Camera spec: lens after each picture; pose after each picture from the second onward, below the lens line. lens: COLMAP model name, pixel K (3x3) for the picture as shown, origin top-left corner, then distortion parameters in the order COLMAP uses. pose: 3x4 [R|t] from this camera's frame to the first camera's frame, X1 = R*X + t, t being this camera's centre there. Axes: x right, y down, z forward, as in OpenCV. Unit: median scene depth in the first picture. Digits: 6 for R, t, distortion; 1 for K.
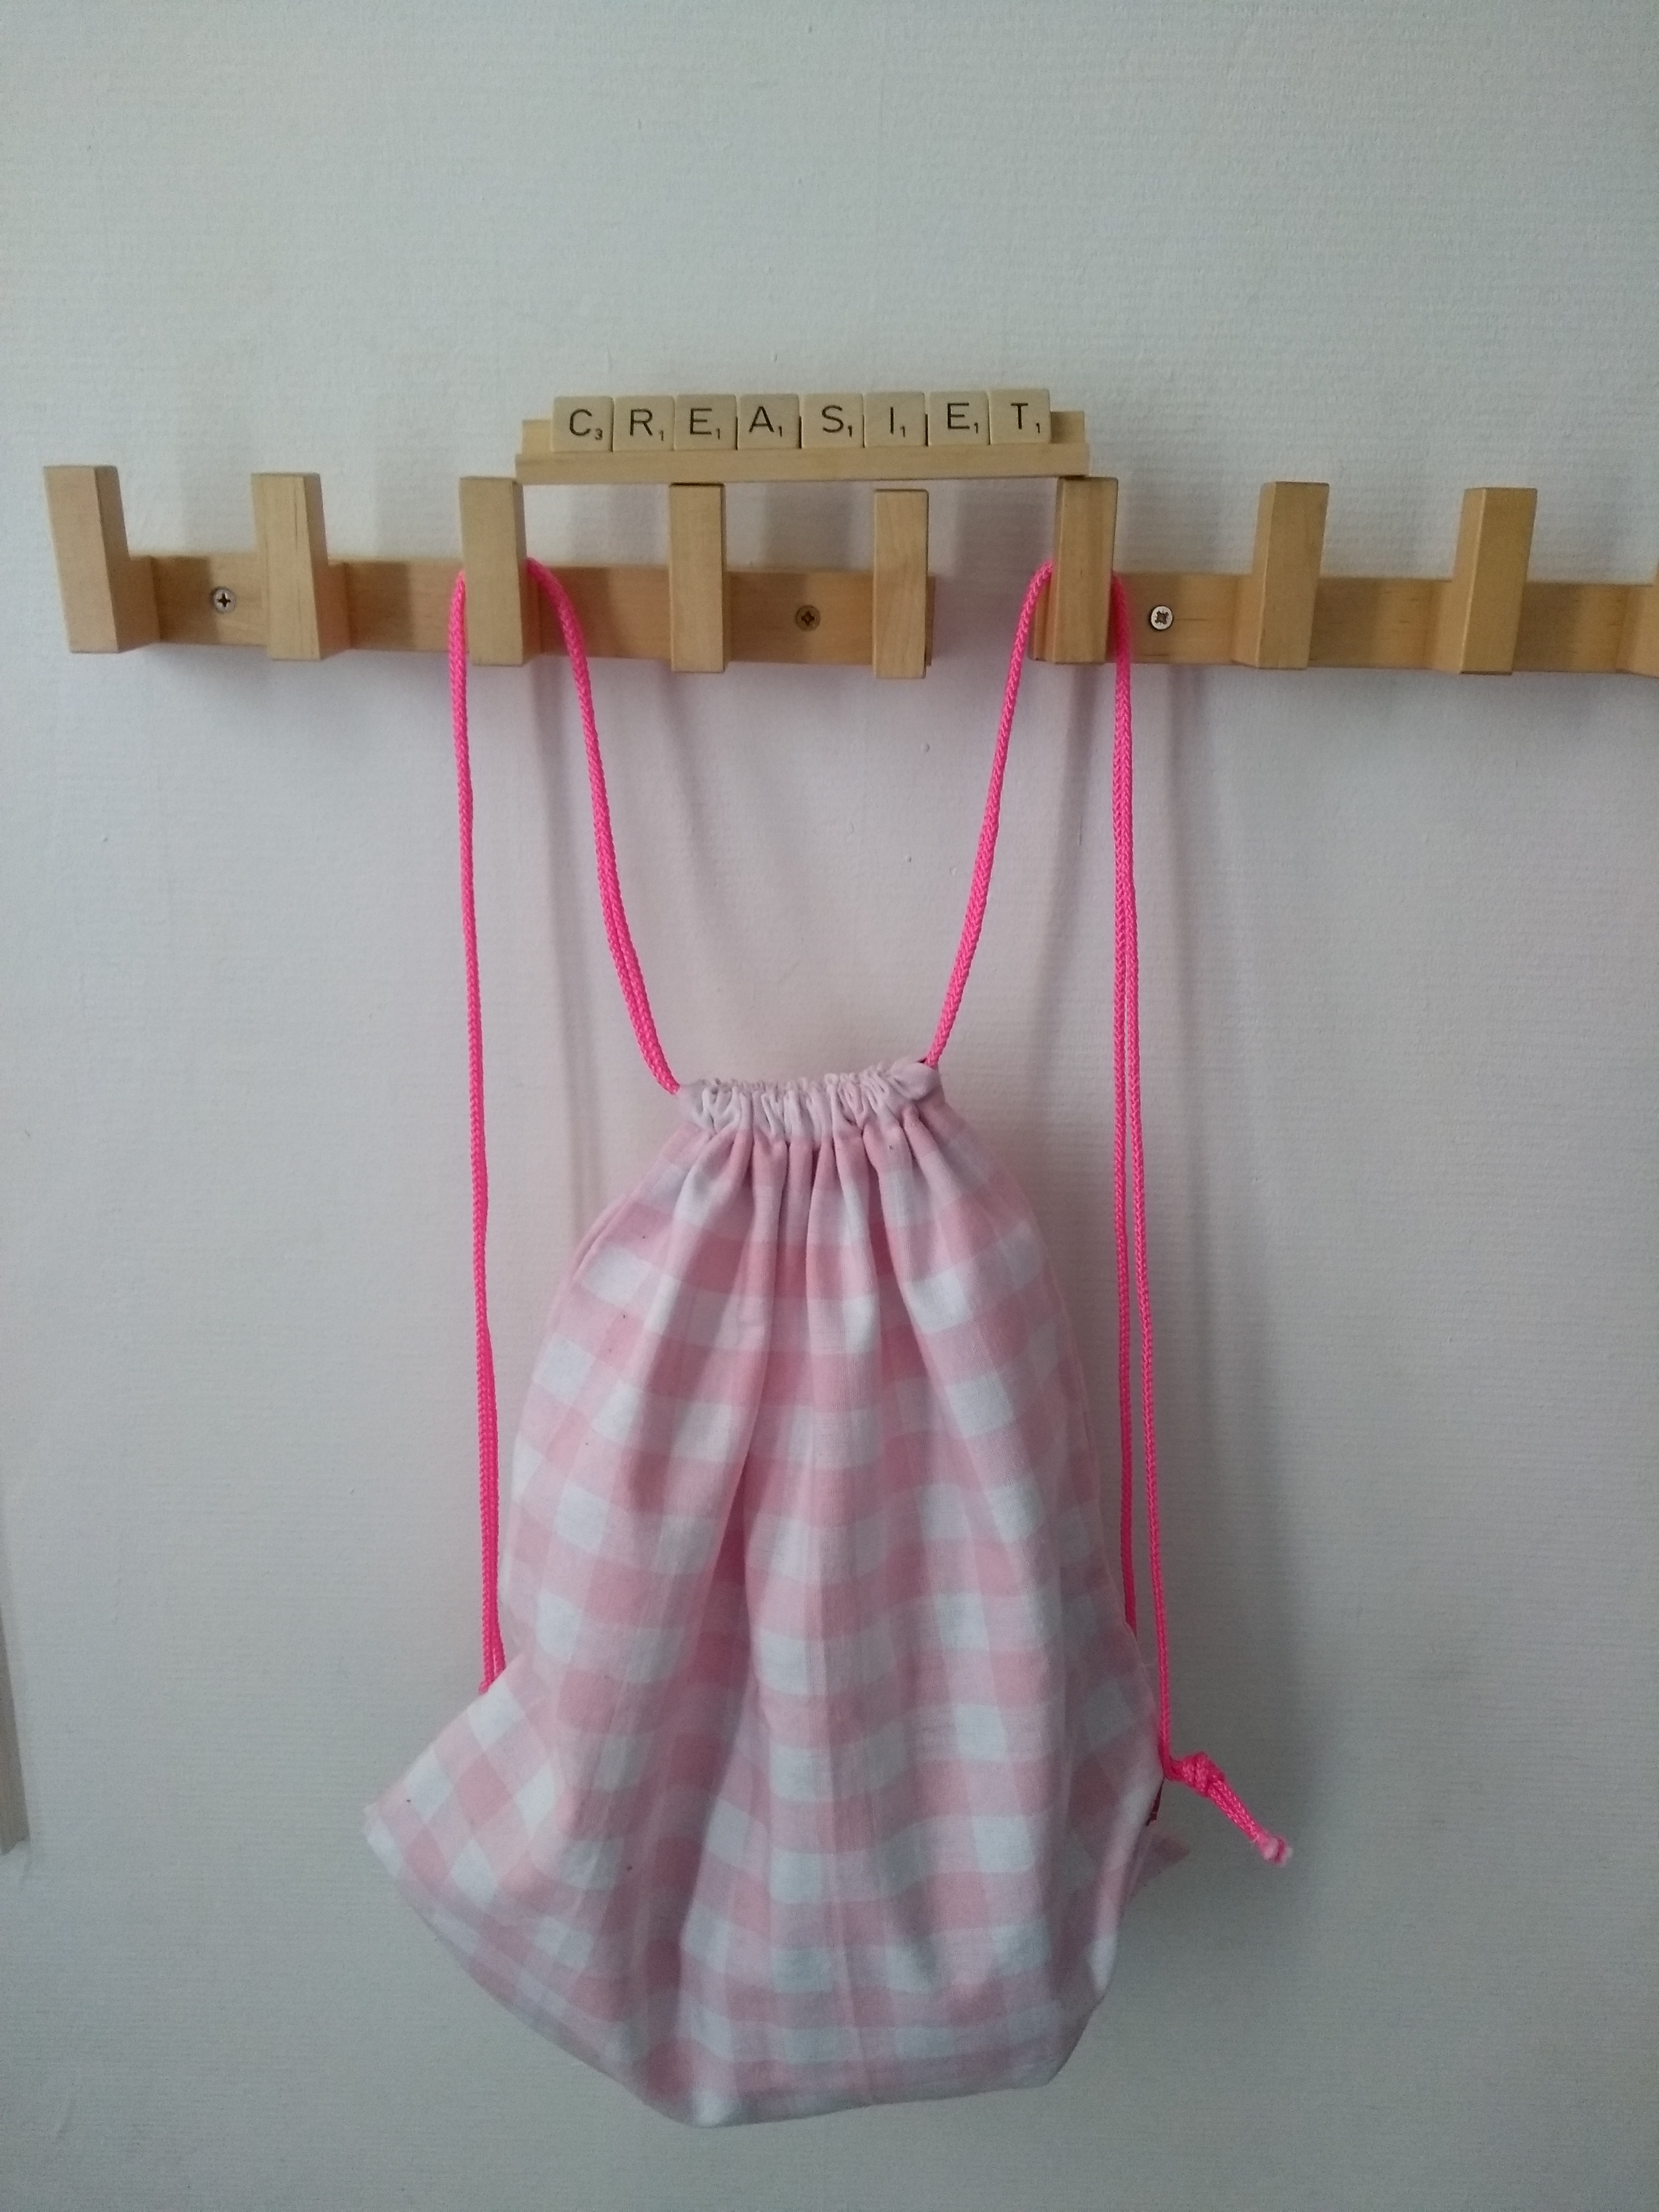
lens RADIAL K [[1711.2, 0, 829.5], [0, 1711.2, 1106.0], [0, 0, 1]] dist [0.041230, -0.058968]
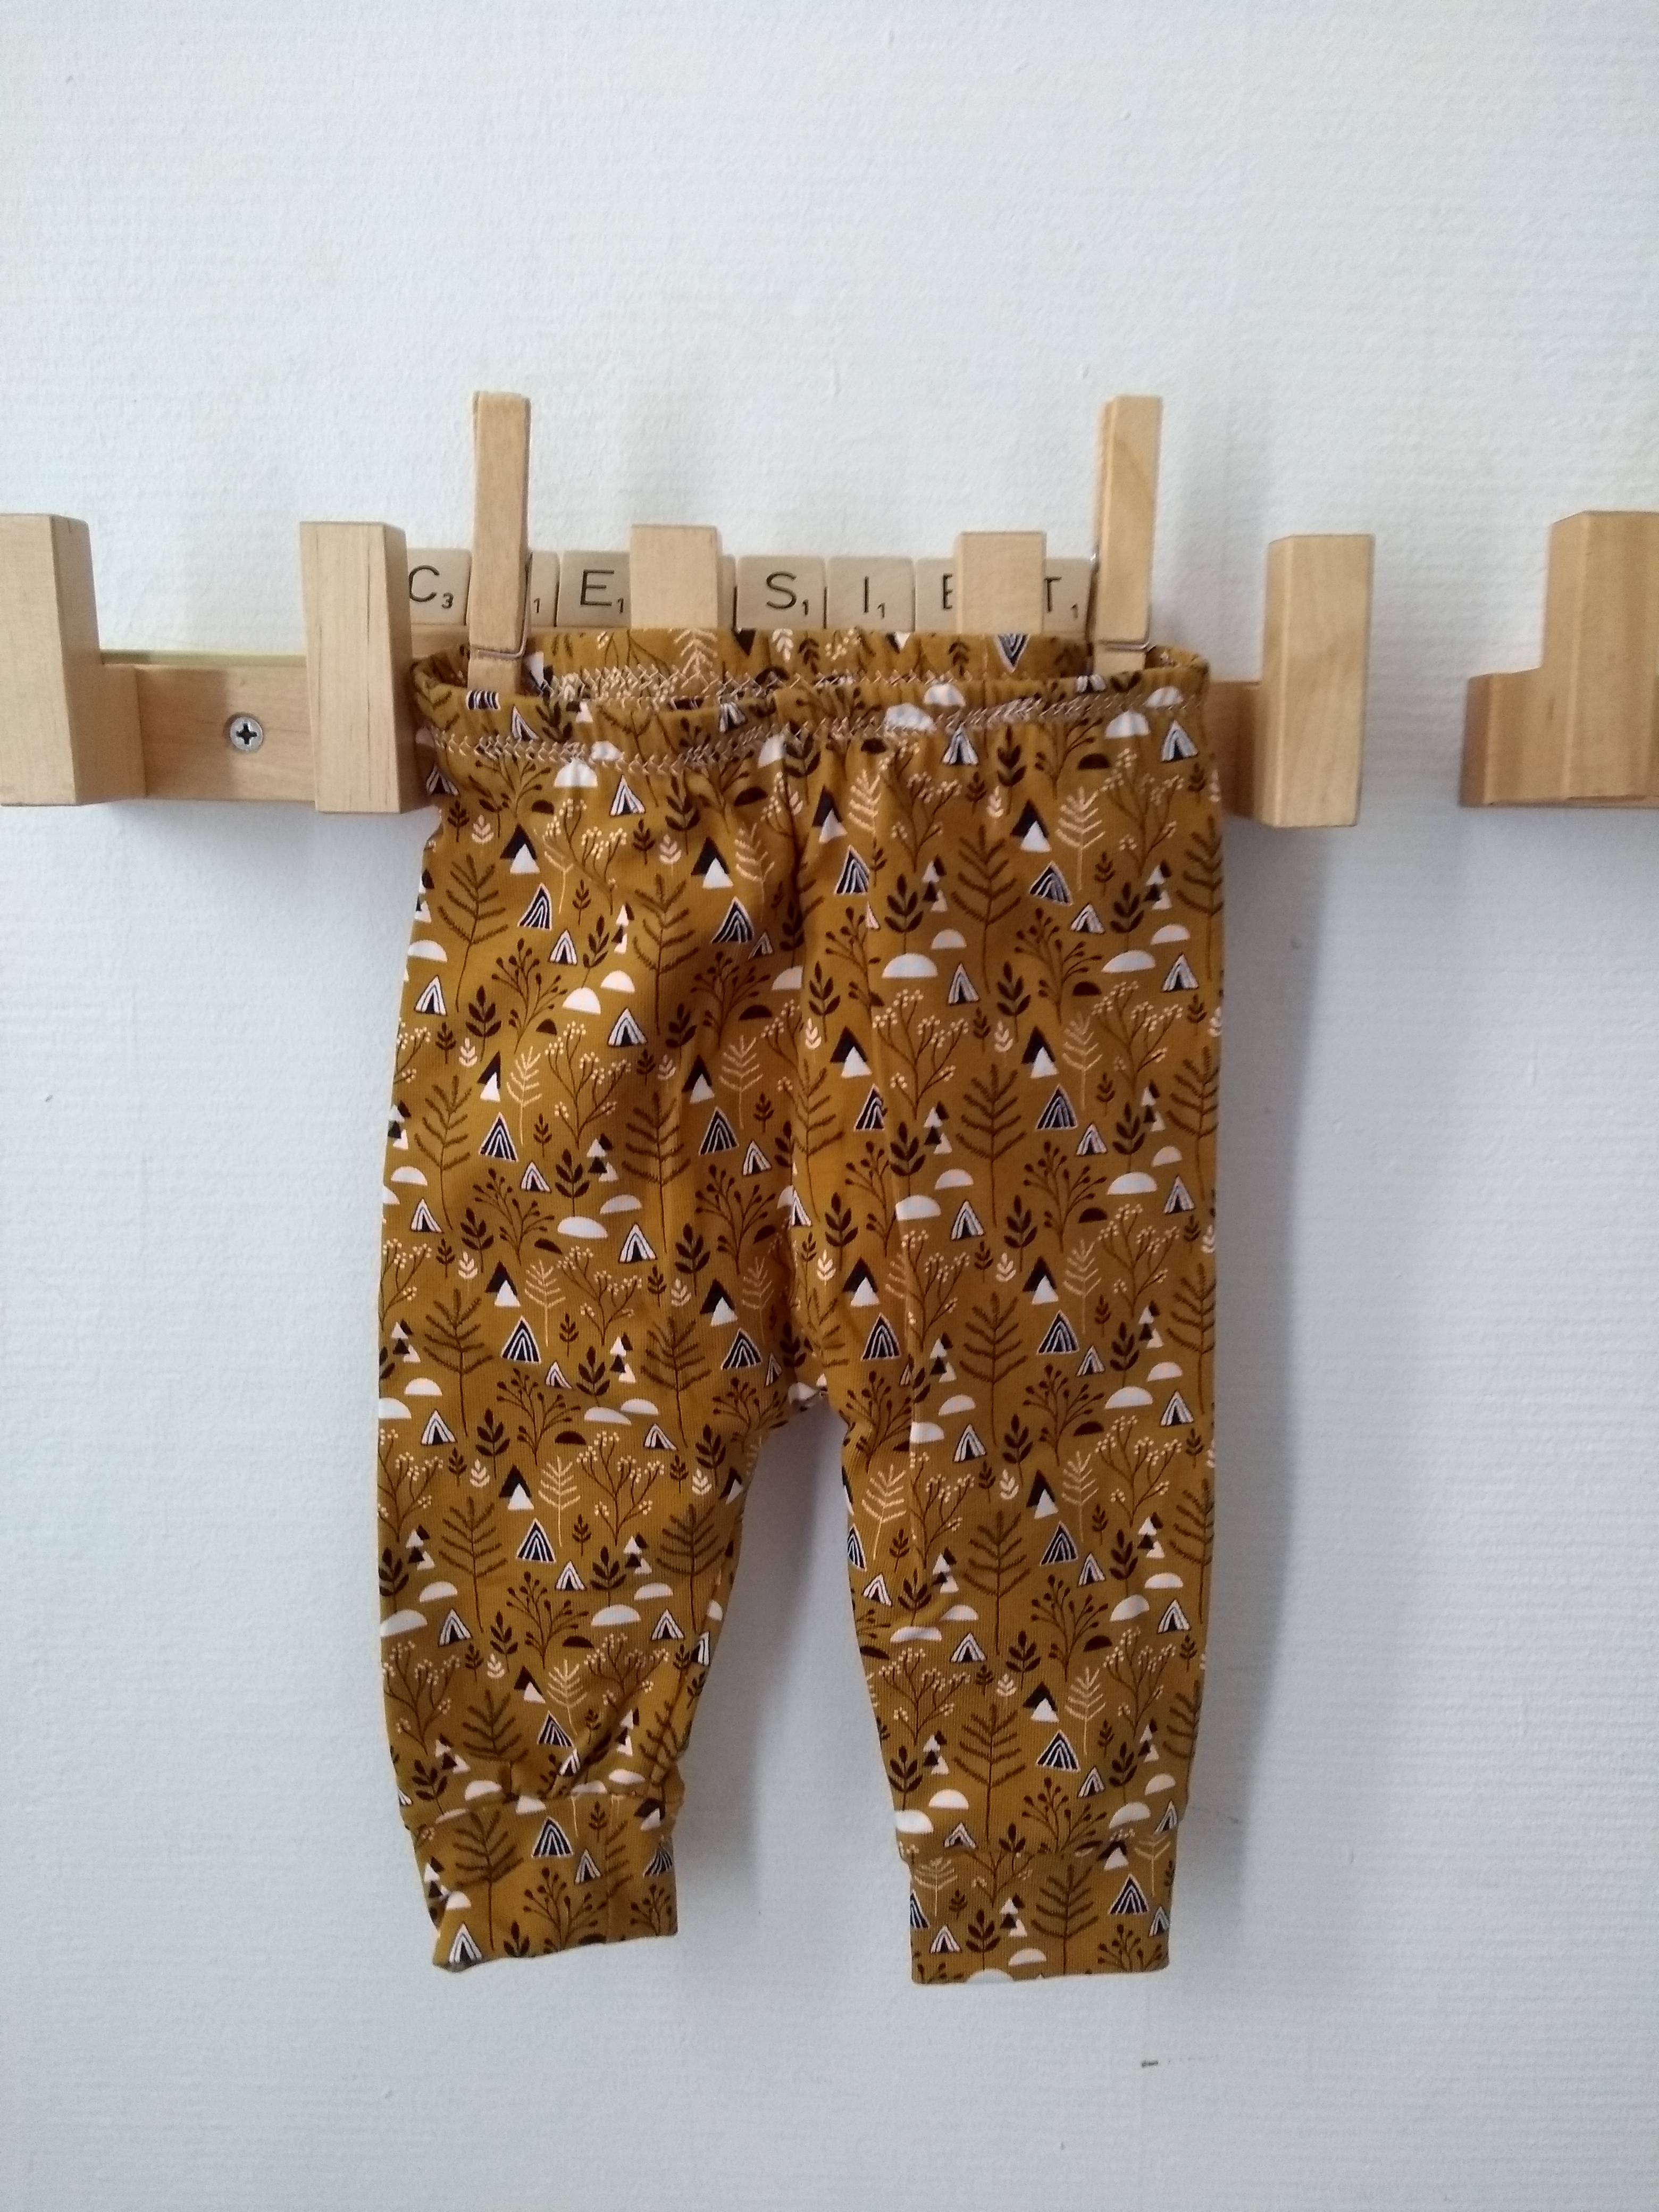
lens RADIAL K [[1711.2, 0, 829.5], [0, 1711.2, 1106.0], [0, 0, 1]] dist [0.041230, -0.058968]
pose [[0.999850, -0.013276, 0.011105, -0.143201], [0.014738, 0.989462, -0.144044, -0.058387], [-0.009076, 0.144186, 0.989509, 0.382913]]
